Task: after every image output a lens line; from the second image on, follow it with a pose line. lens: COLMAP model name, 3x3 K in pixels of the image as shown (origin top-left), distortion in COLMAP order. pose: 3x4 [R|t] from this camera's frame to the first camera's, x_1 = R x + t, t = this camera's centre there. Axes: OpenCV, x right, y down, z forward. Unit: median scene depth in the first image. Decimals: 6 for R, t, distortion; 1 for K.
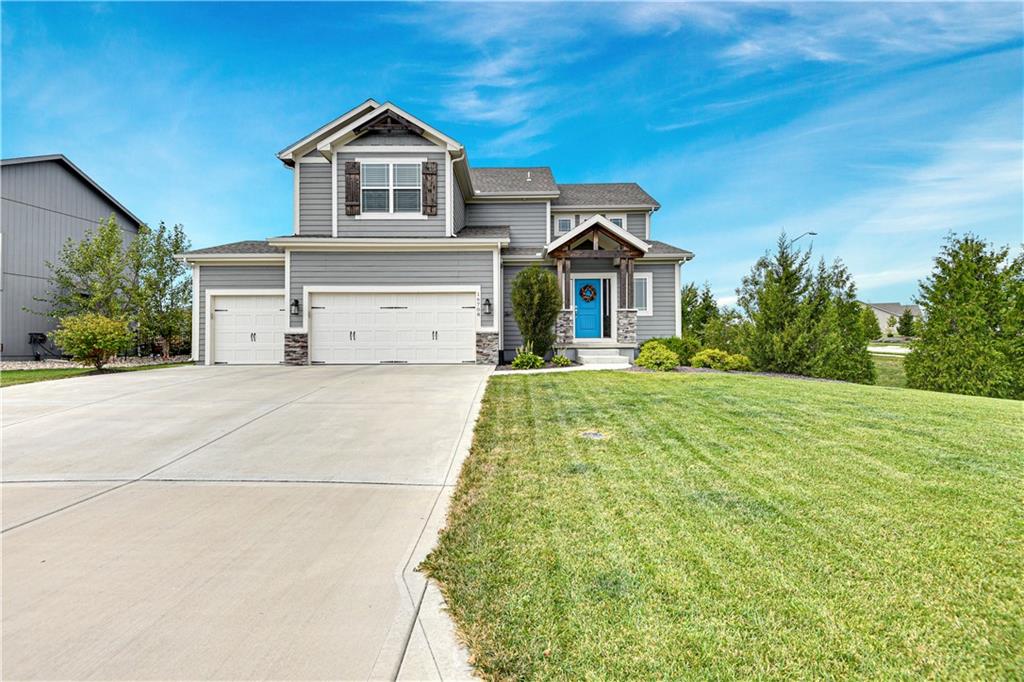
lens RADIAL K [[480.9, 0, 512.0], [0, 480.9, 341.0], [0, 0, 1]] dist [0.000986, -0.014502]
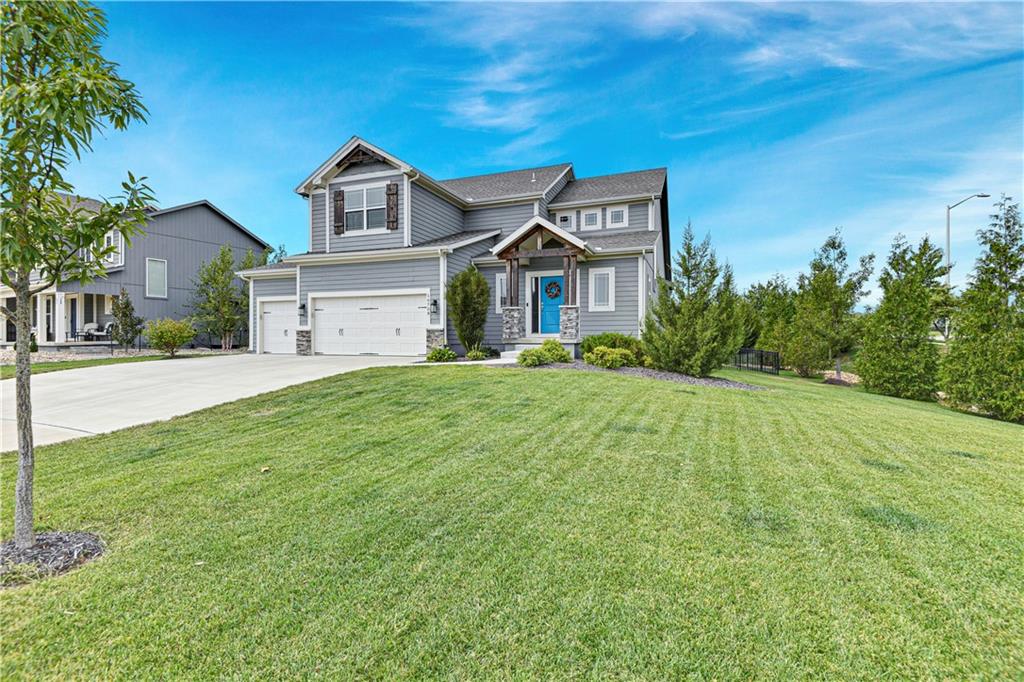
lens RADIAL K [[485.8, 0, 480.7], [0, 485.8, 339.0], [0, 0, 1]] dist [0.002606, -0.016163]
pose [[0.930546, 0.004543, -0.366148, 0.460283], [-0.001639, 0.999965, 0.008242, -0.004084], [0.366173, -0.007070, 0.930520, -0.025583]]
